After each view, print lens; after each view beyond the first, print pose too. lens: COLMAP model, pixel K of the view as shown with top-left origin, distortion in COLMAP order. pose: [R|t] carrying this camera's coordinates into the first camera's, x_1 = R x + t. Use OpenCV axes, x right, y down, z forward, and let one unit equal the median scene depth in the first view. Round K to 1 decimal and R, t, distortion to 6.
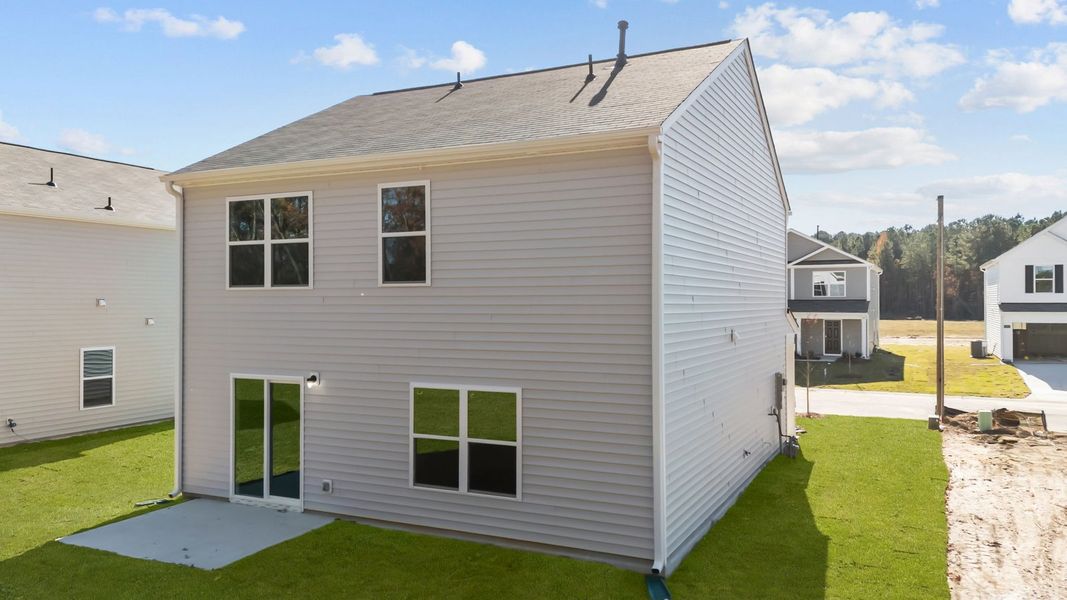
lens RADIAL K [[787.8, 0, 529.5], [0, 787.8, 302.9], [0, 0, 1]] dist [0.076074, -0.015665]
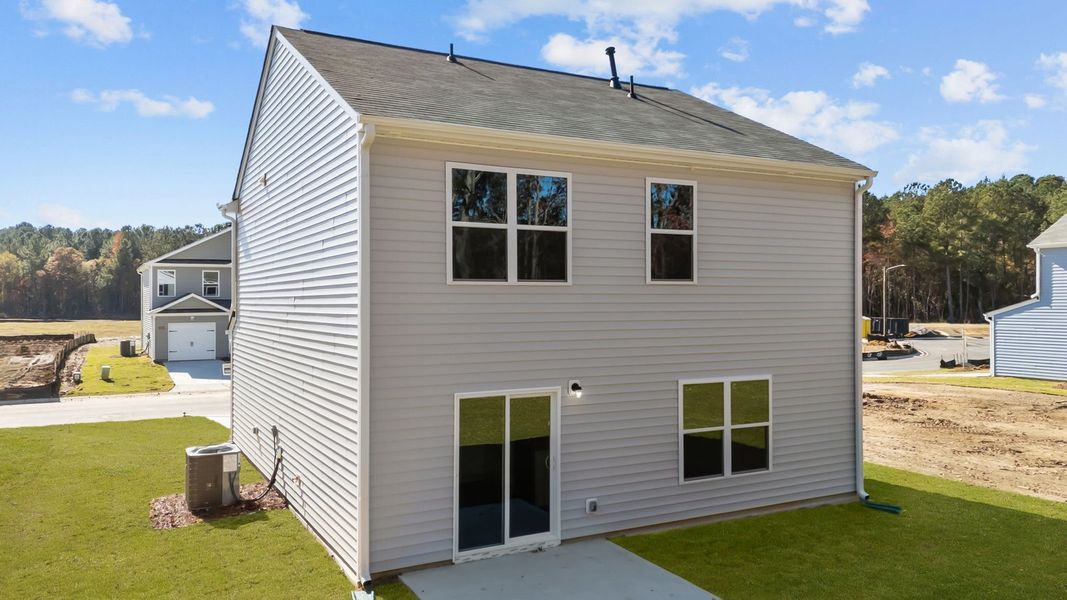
lens RADIAL K [[787.8, 0, 531.4], [0, 787.8, 300.8], [0, 0, 1]] dist [0.076074, -0.015665]
pose [[0.576643, -0.001438, 0.816995, -1.059209], [0.003989, 0.999991, -0.001055, 0.000462], [-0.816986, 0.003867, 0.576644, 0.561465]]
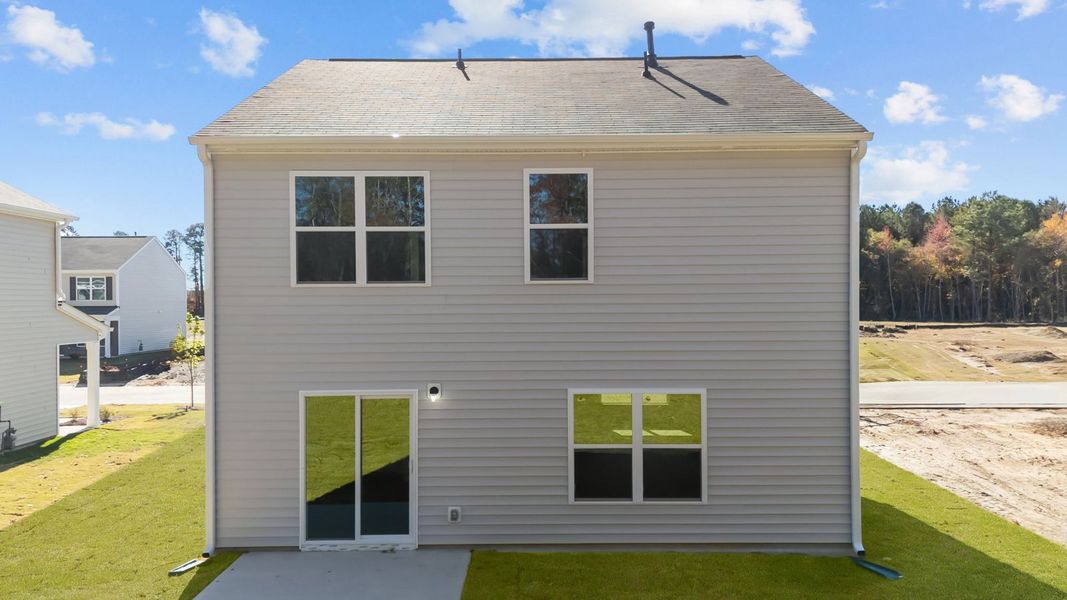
lens RADIAL K [[787.8, 0, 530.9], [0, 787.8, 291.2], [0, 0, 1]] dist [0.076074, -0.015665]
pose [[0.893865, -0.013840, 0.448123, -0.584475], [0.005284, 0.999779, 0.020338, -0.030349], [-0.448305, -0.015811, 0.893741, 0.203030]]
